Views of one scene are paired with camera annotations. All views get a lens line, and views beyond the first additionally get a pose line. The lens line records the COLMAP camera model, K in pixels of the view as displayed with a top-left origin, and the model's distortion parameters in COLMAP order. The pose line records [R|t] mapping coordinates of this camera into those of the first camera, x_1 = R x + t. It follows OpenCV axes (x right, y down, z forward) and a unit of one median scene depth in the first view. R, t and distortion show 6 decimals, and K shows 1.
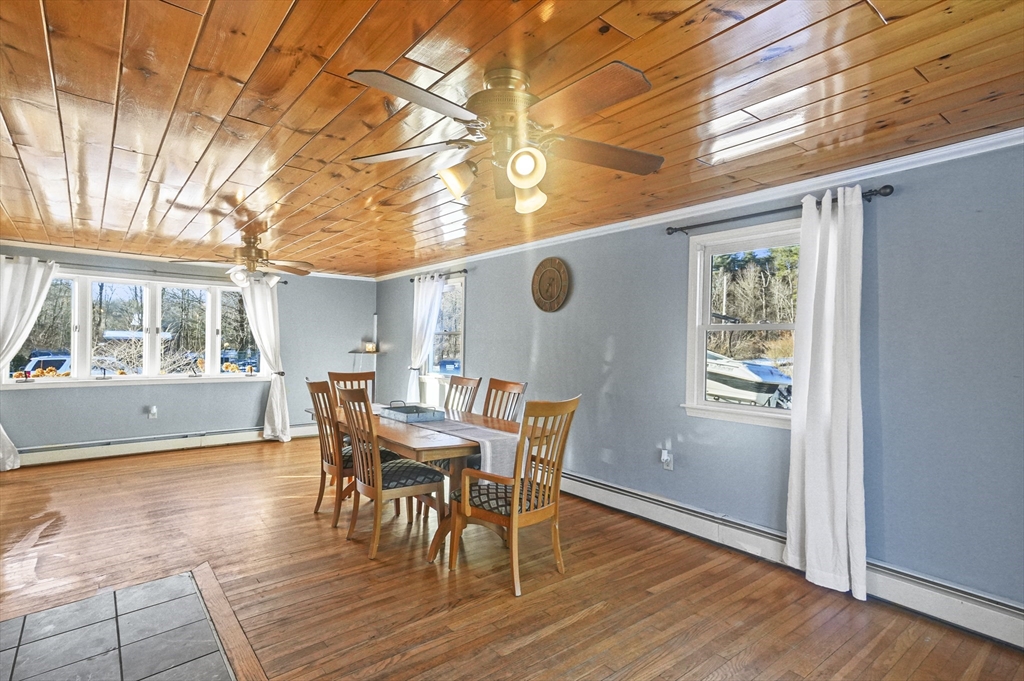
lens RADIAL K [[498.3, 0, 503.4], [0, 498.3, 343.9], [0, 0, 1]] dist [0.054384, 0.001458]
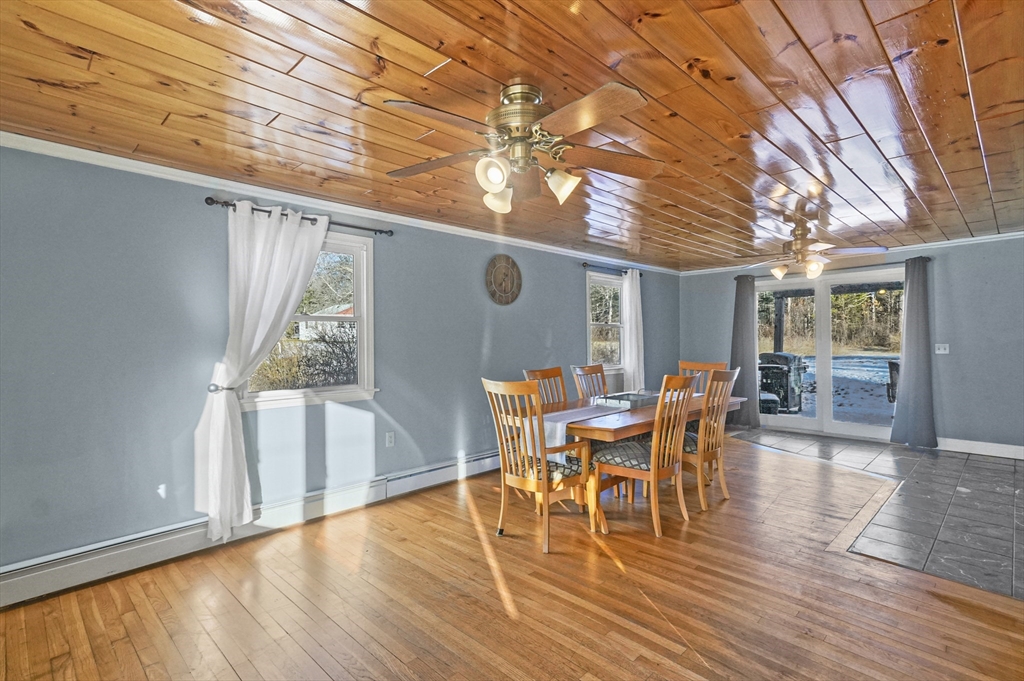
lens RADIAL K [[498.3, 0, 504.1], [0, 498.3, 338.1], [0, 0, 1]] dist [0.054384, 0.001458]
pose [[-0.108349, -0.004652, 0.994102, -1.360916], [0.013800, 0.999886, 0.006183, 0.000516], [-0.994017, 0.014388, -0.108273, 1.563093]]
